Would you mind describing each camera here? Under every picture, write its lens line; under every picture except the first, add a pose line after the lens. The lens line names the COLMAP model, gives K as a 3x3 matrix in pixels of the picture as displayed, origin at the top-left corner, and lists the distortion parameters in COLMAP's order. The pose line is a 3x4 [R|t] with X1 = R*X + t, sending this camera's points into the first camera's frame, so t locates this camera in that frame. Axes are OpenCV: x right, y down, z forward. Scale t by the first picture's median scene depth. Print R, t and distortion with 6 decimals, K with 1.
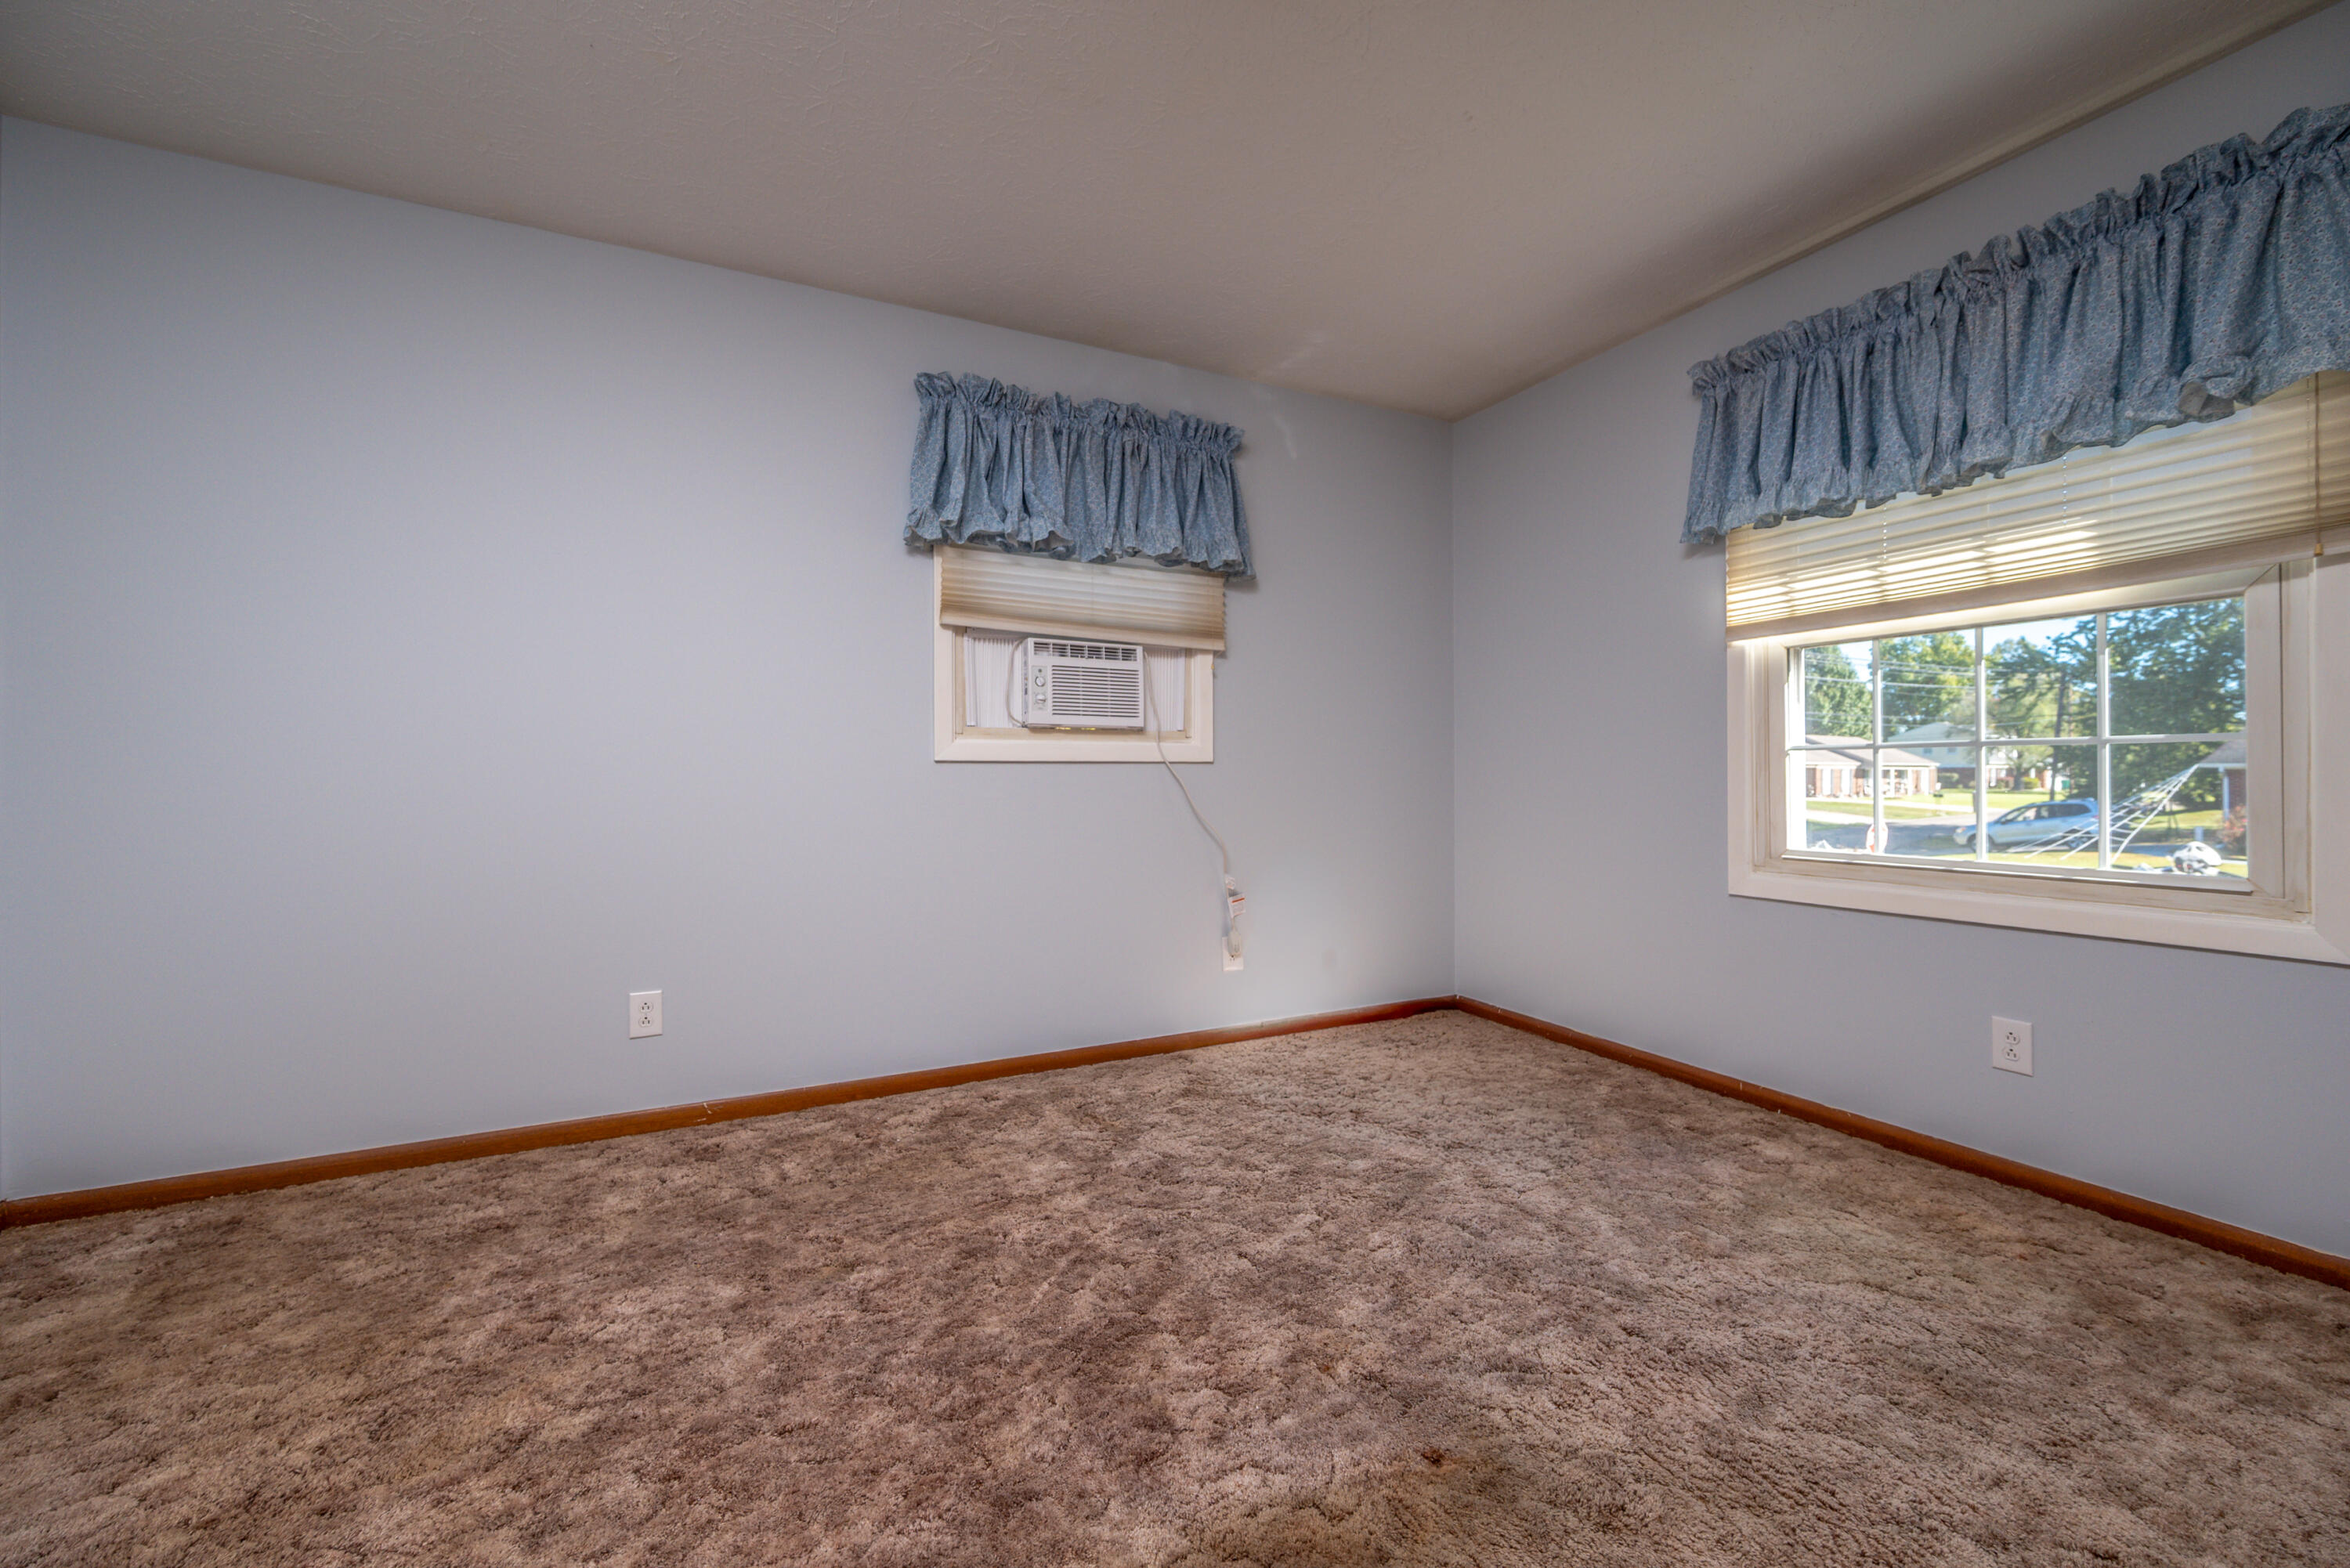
lens RADIAL K [[925.6, 0, 1181.0], [0, 925.6, 774.4], [0, 0, 1]] dist [-0.000411, -0.000519]
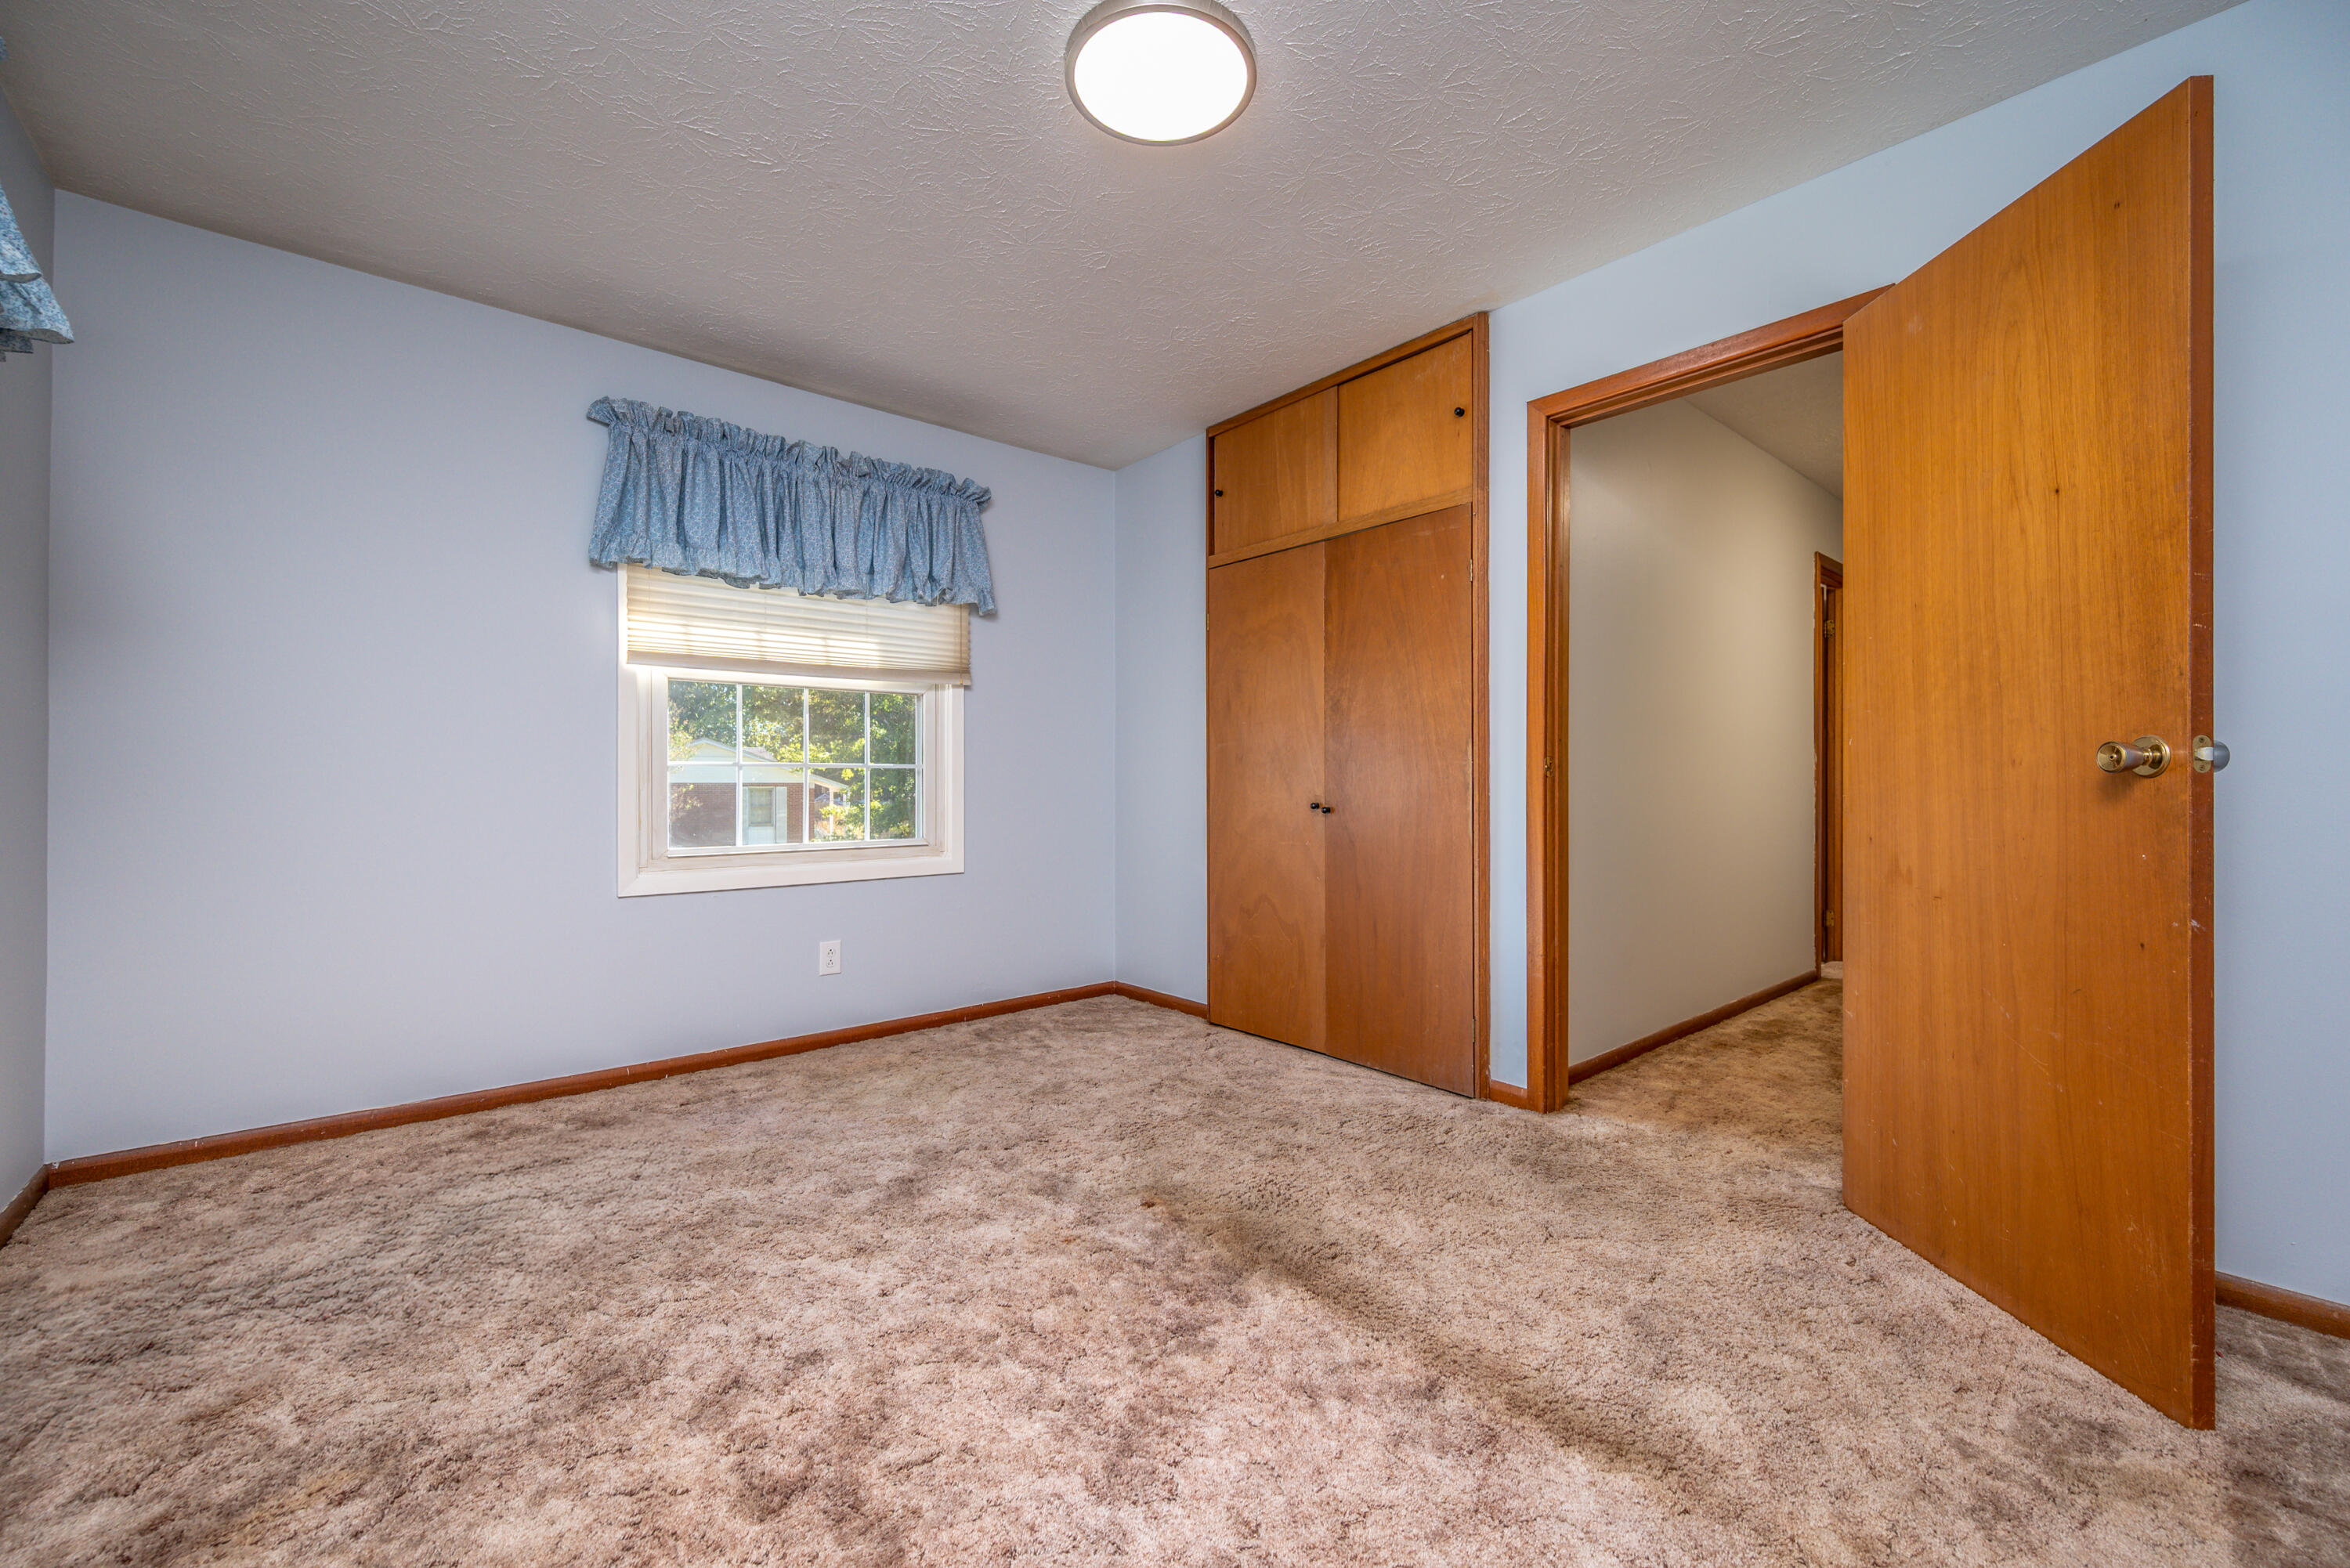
lens RADIAL K [[925.6, 0, 1179.6], [0, 925.6, 785.9], [0, 0, 1]] dist [-0.000411, -0.000519]
pose [[-0.227695, 0.008055, 0.973699, -0.781433], [0.007112, 0.999953, -0.006609, 0.014869], [-0.973706, 0.005420, -0.227742, 0.785433]]
